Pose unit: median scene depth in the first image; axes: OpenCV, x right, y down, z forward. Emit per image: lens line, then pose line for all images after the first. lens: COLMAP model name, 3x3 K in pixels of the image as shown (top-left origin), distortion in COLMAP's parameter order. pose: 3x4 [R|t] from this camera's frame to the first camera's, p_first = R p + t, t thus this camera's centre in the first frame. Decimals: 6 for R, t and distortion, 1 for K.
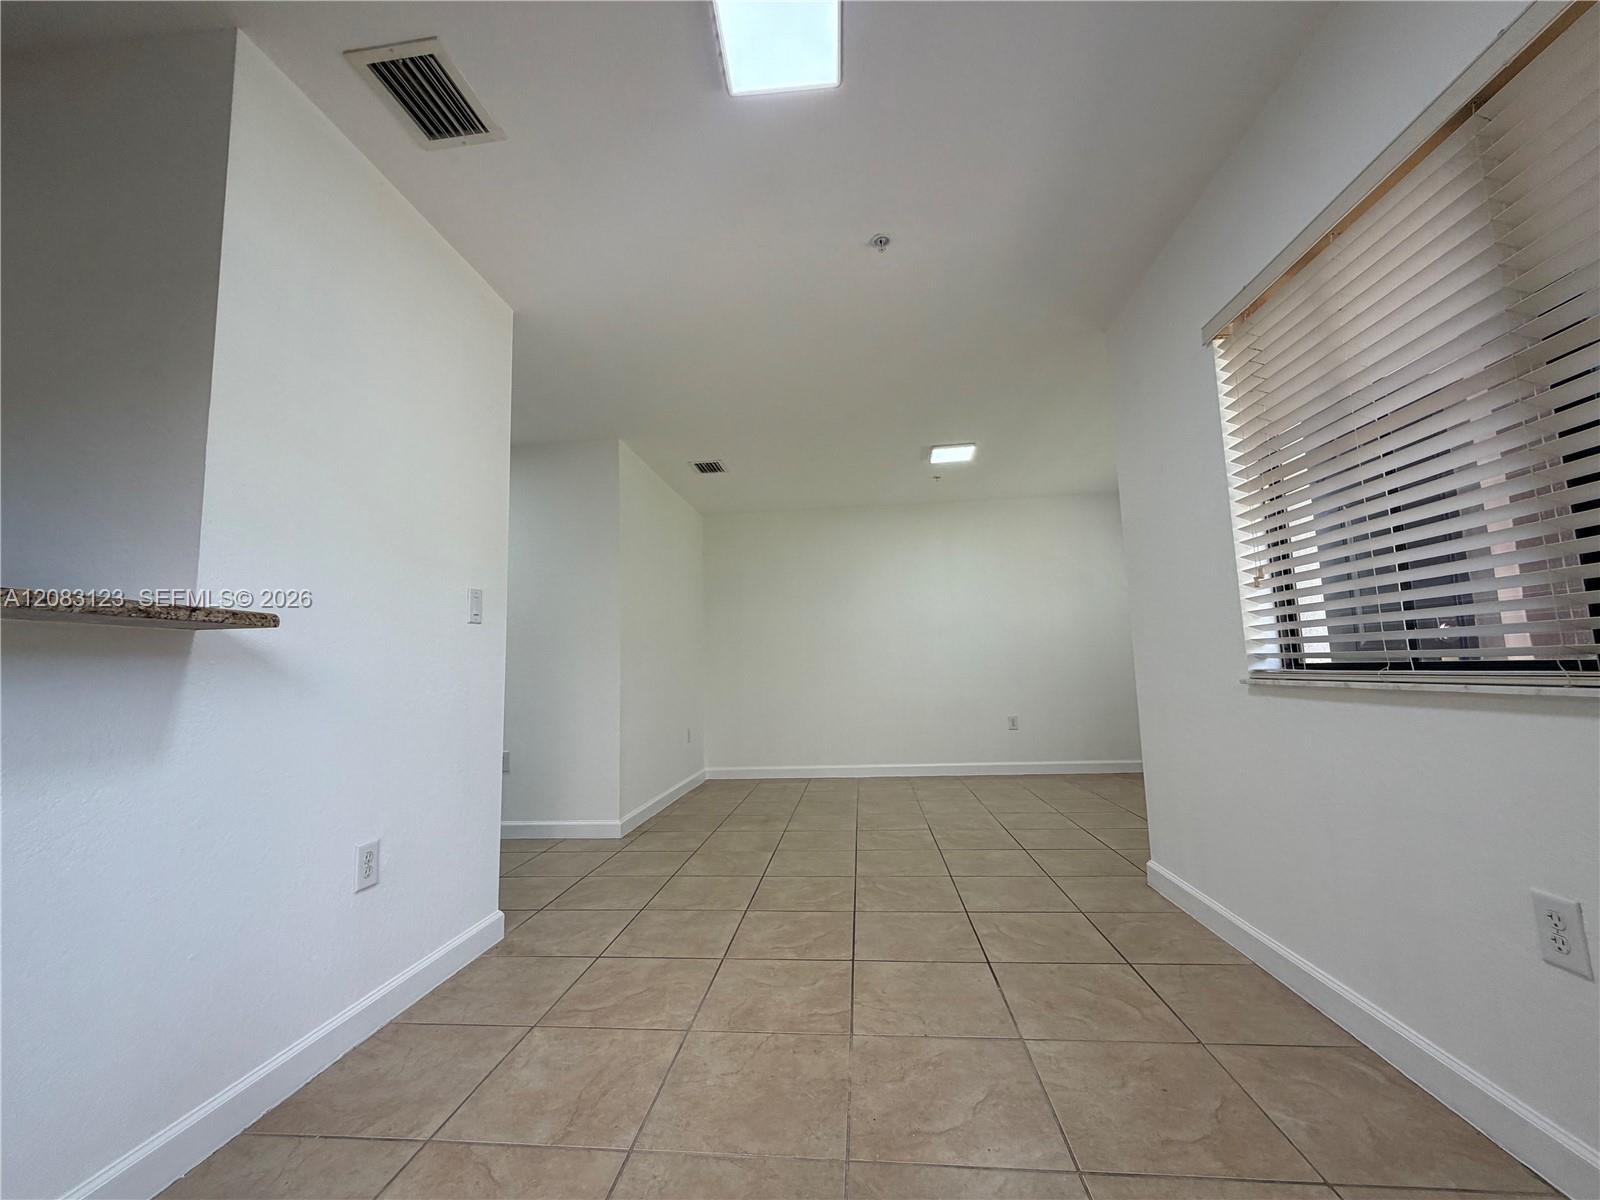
lens RADIAL K [[640.0, 0, 795.3], [0, 640.0, 600.7], [0, 0, 1]] dist [0.001447, -0.000095]
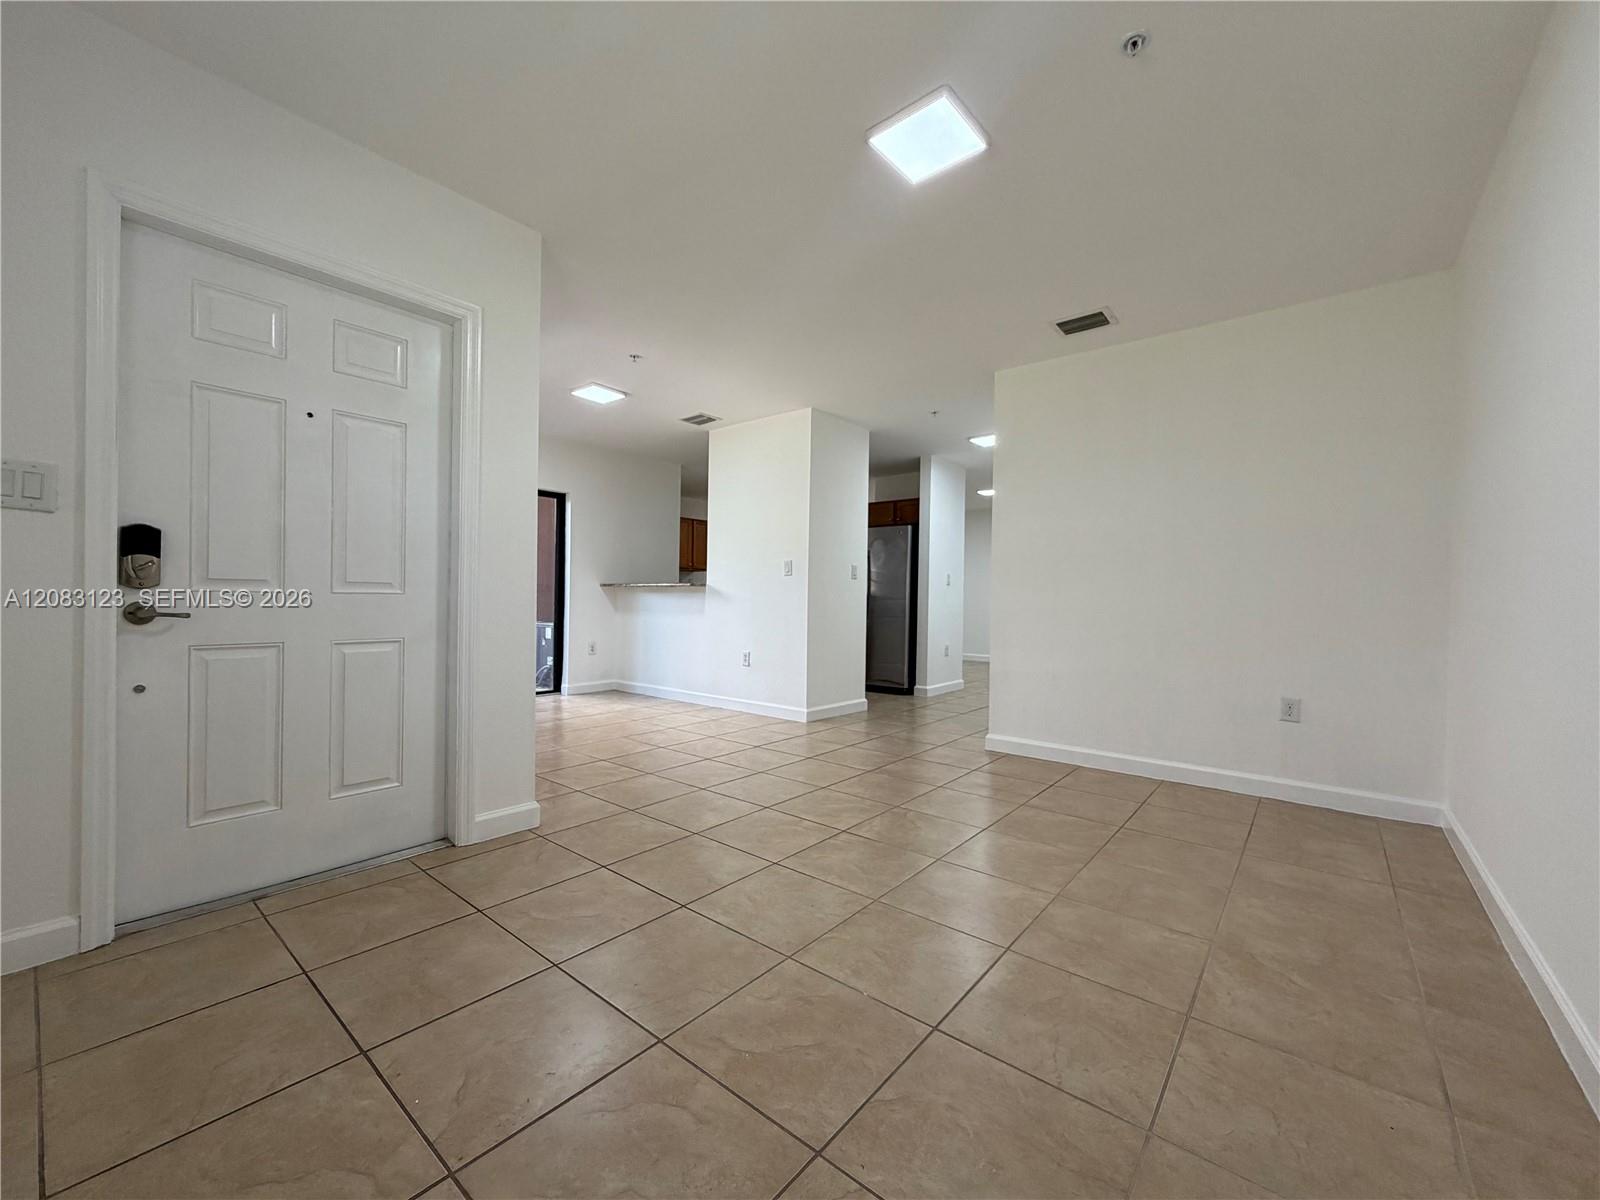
lens RADIAL K [[640.0, 0, 795.3], [0, 640.0, 600.7], [0, 0, 1]] dist [0.001447, -0.000095]
pose [[-0.556911, 0.024623, -0.830207, 1.517907], [0.096534, 0.994705, -0.035254, 0.229750], [0.824943, -0.099776, -0.556339, 2.538547]]
